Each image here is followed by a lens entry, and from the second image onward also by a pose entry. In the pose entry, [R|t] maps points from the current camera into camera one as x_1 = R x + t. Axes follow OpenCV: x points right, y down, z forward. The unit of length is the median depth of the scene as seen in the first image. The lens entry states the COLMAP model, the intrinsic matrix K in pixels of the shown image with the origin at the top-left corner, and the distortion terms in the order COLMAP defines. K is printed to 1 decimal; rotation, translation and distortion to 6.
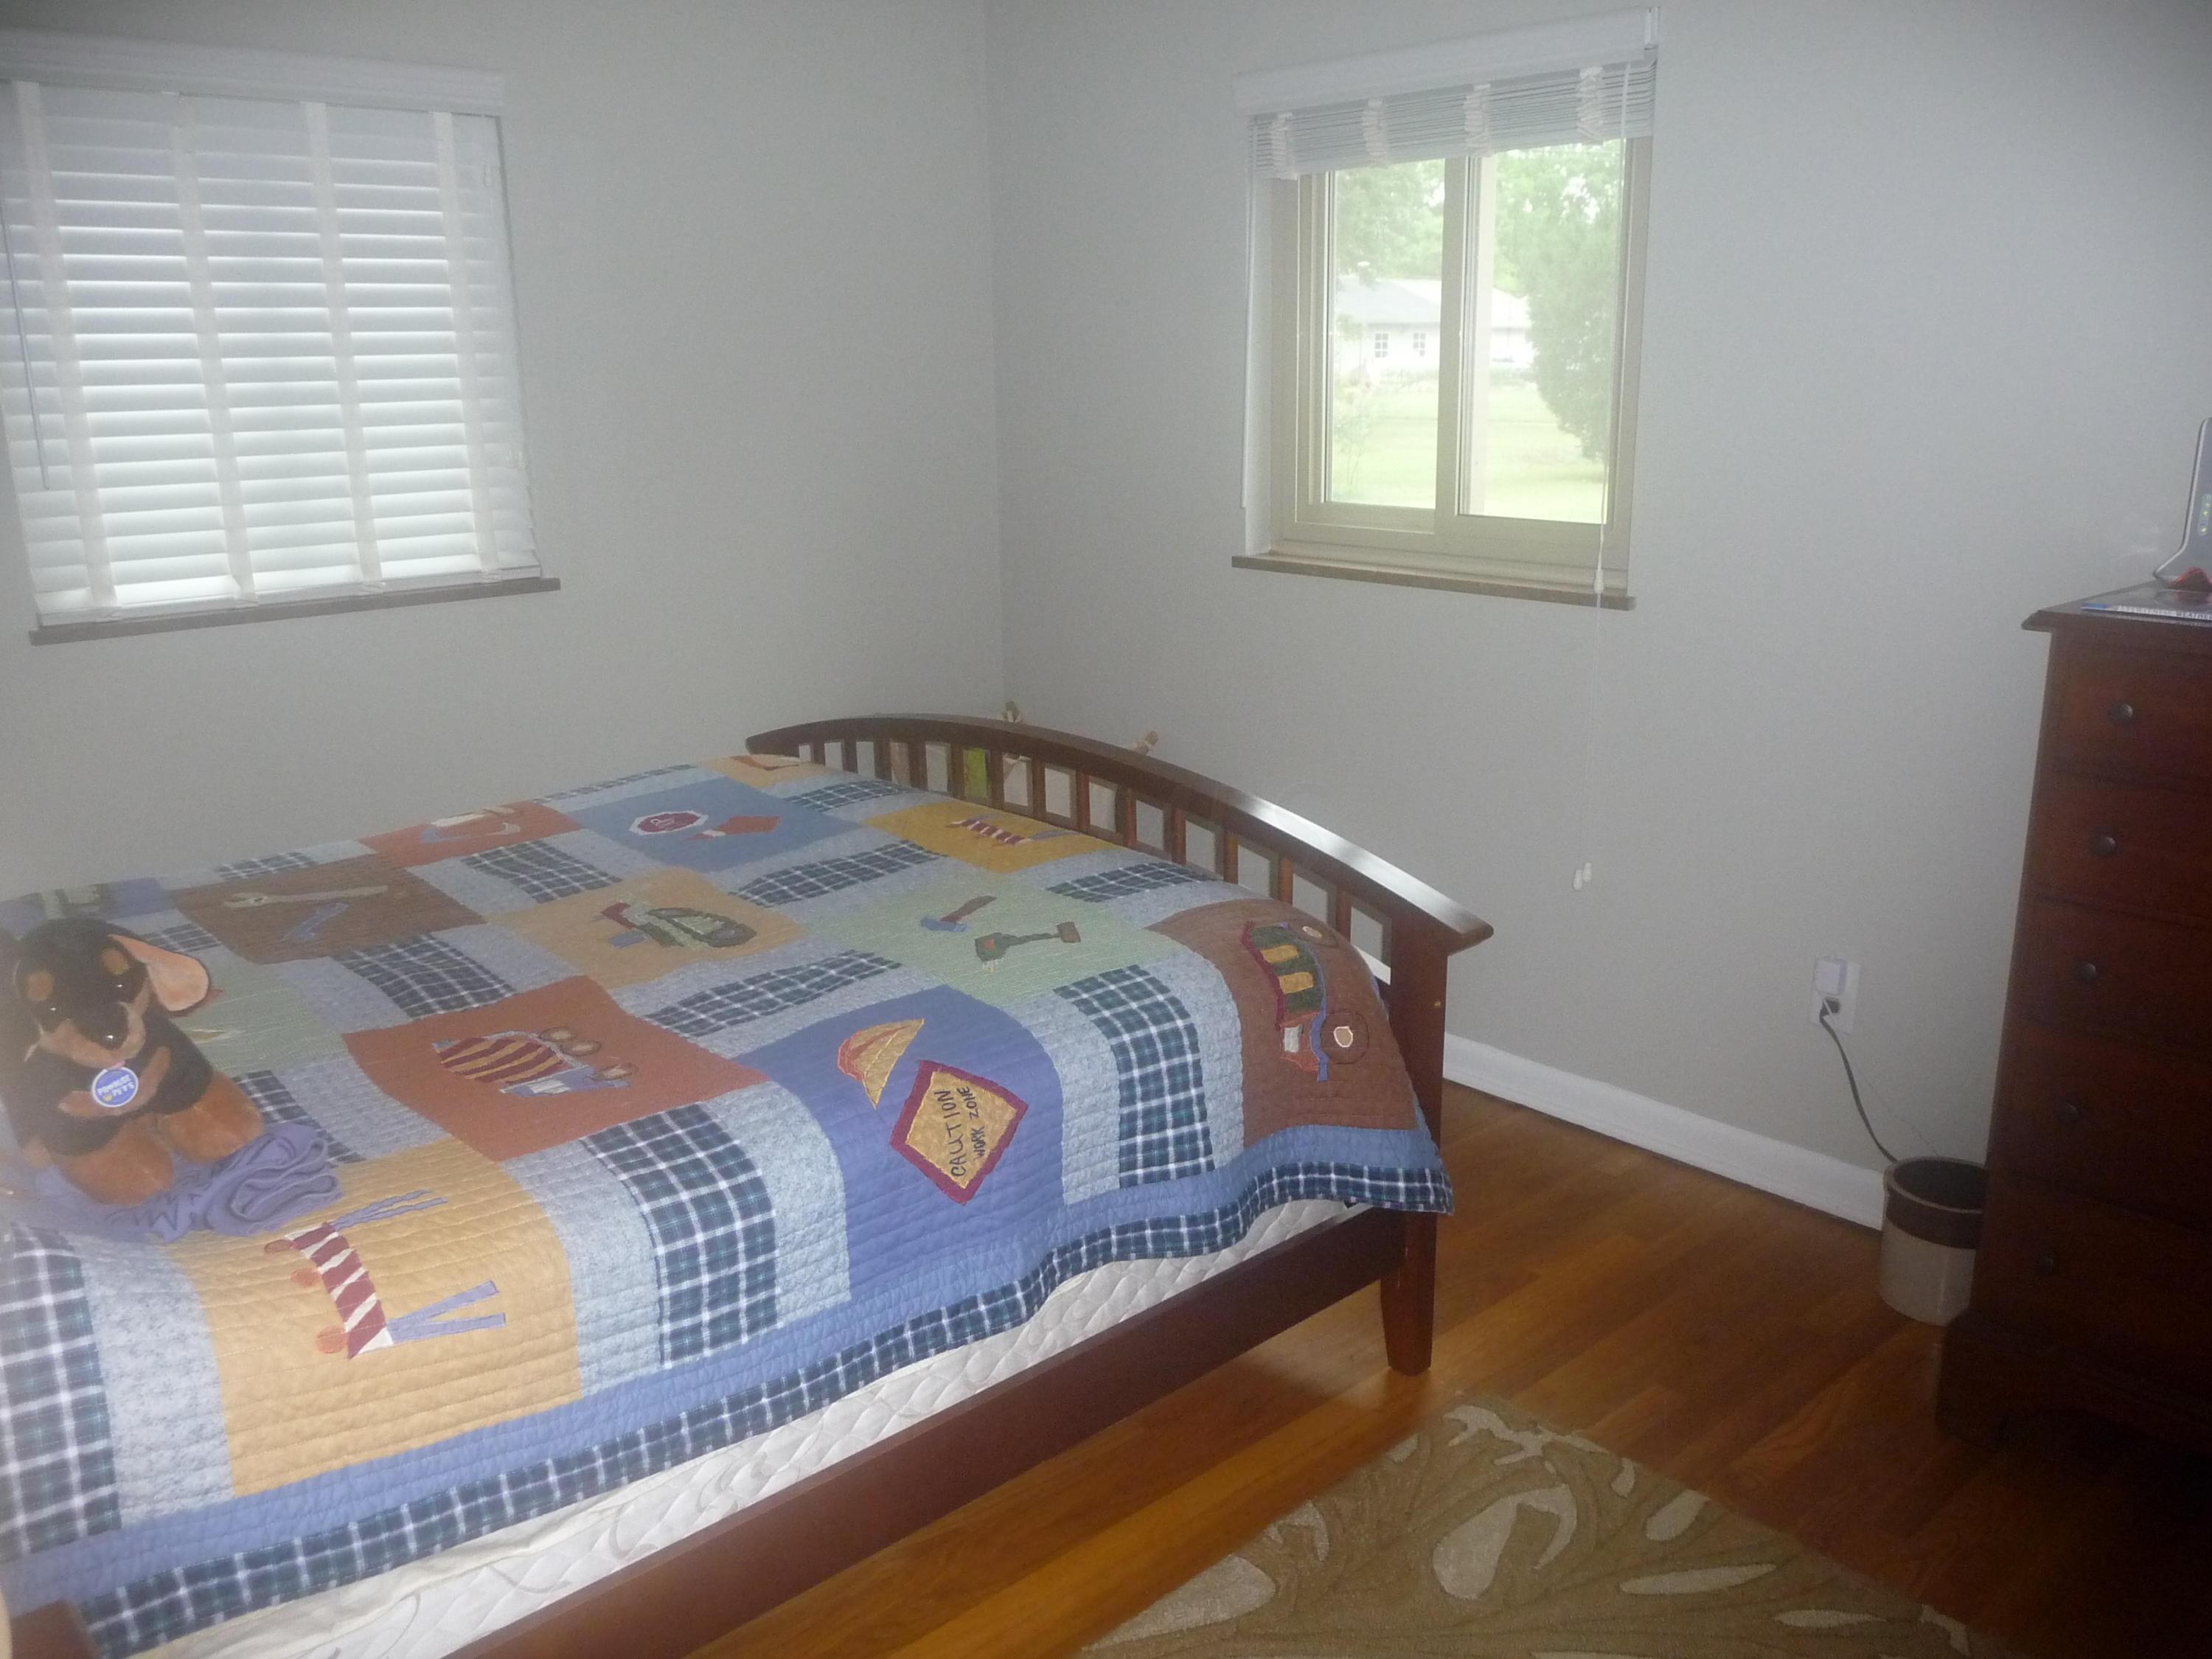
lens RADIAL K [[1815.9, 0, 1101.6], [0, 1815.9, 838.0], [0, 0, 1]] dist [-0.050581, 0.051807]
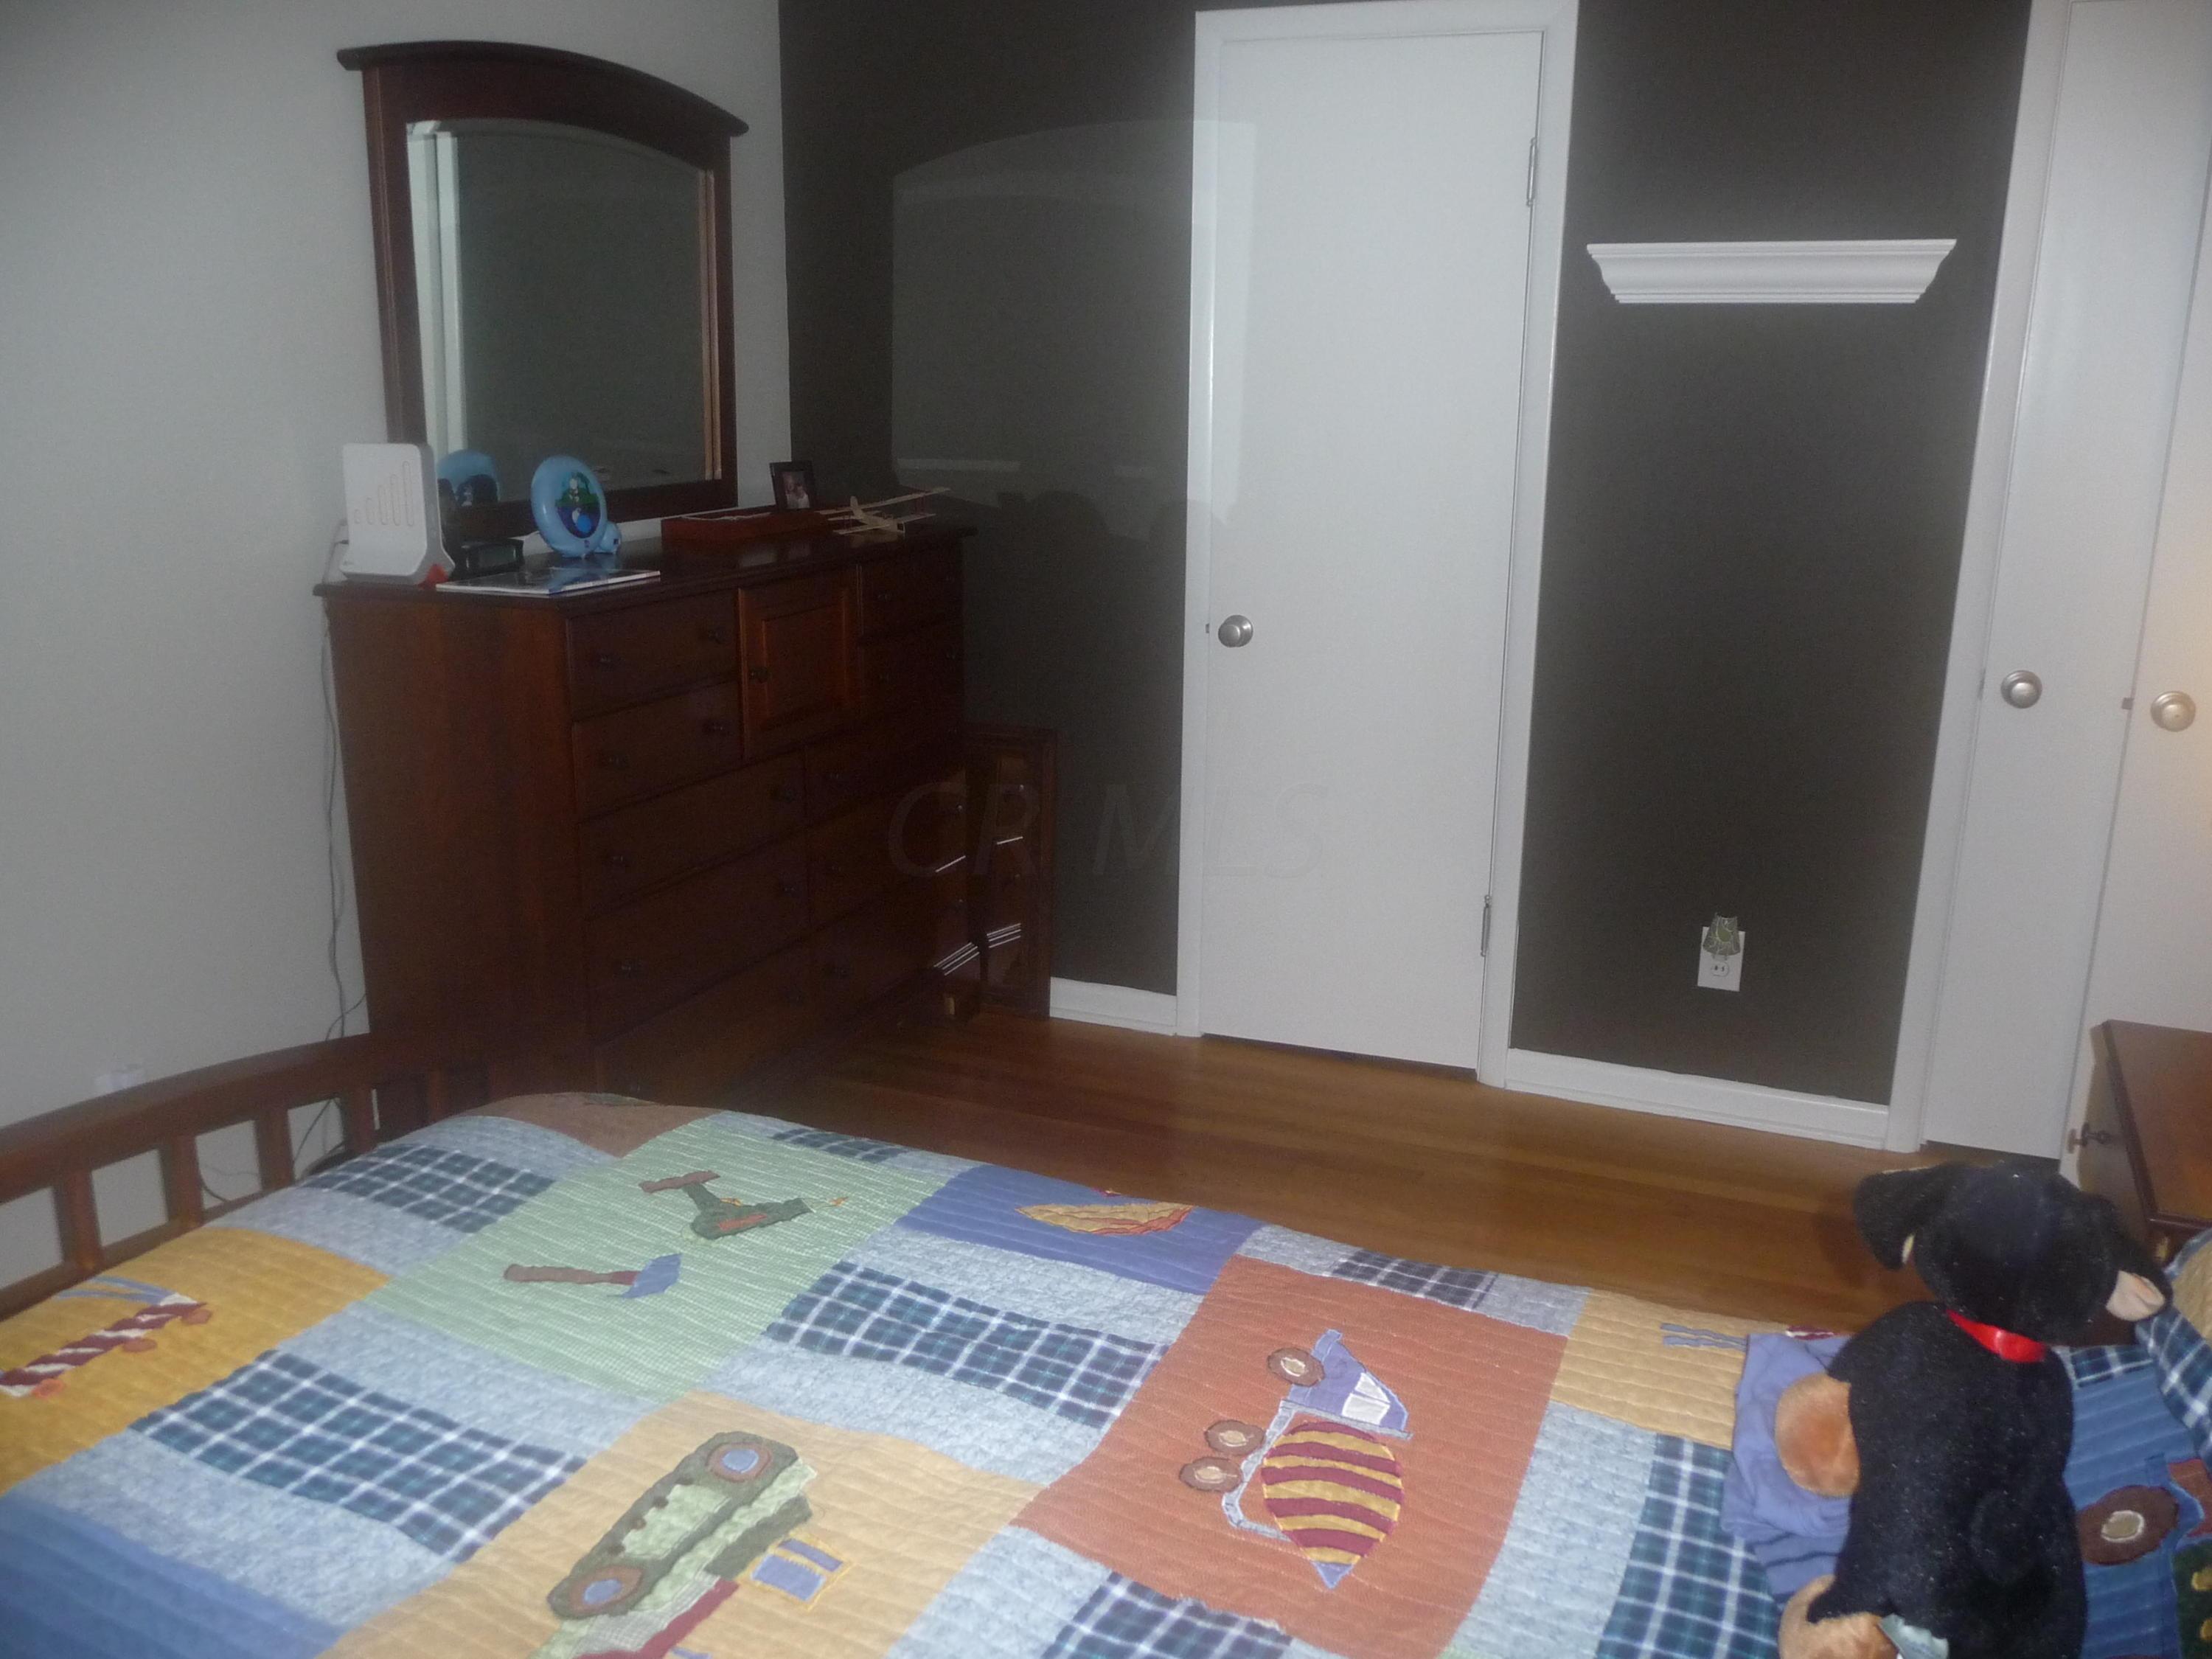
lens RADIAL K [[1815.9, 0, 1101.6], [0, 1815.9, 838.0], [0, 0, 1]] dist [-0.050581, 0.051807]
pose [[-0.420914, -0.214318, 0.881419, -0.686921], [0.230644, 0.914467, 0.332496, -0.272341], [-0.877288, 0.343246, -0.335481, 1.012547]]
